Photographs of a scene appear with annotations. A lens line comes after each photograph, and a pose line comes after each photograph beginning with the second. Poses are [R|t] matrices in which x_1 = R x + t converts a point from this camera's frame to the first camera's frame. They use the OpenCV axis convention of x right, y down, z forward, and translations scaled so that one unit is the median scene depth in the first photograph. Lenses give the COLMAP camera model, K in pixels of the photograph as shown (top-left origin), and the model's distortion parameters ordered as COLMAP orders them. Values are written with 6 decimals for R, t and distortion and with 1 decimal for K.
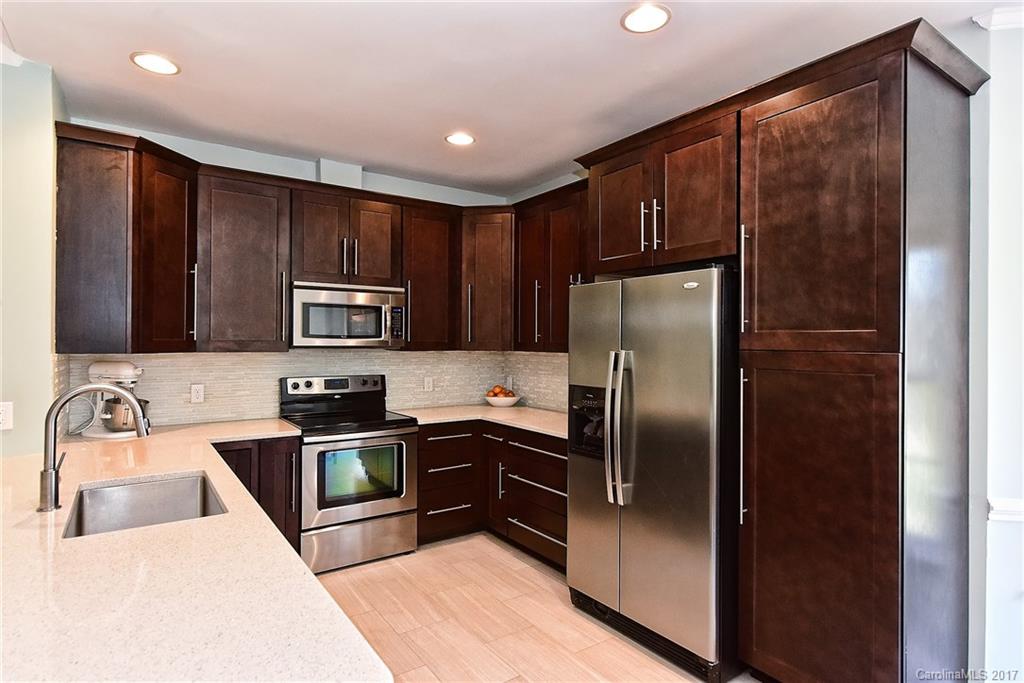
lens RADIAL K [[553.6, 0, 509.6], [0, 553.6, 341.3], [0, 0, 1]] dist [0.002692, -0.001298]
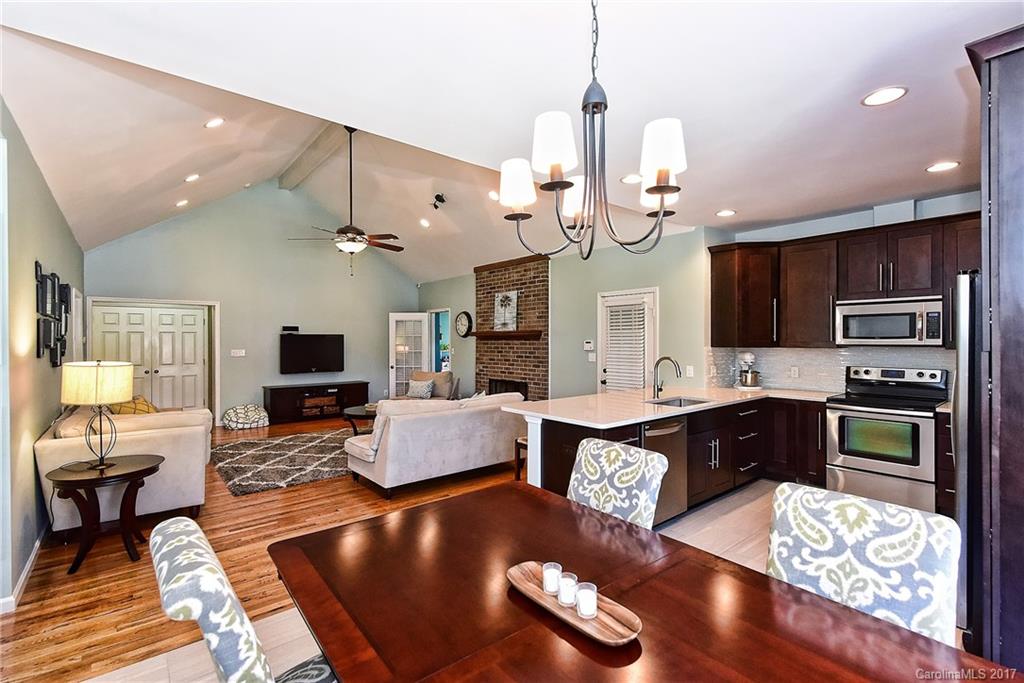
lens RADIAL K [[464.8, 0, 510.4], [0, 464.8, 340.4], [0, 0, 1]] dist [0.011829, -0.000735]
pose [[0.081478, -0.004795, -0.996664, 0.955799], [0.002752, 0.999986, -0.004586, 0.001254], [0.996671, -0.002369, 0.081490, 0.017599]]
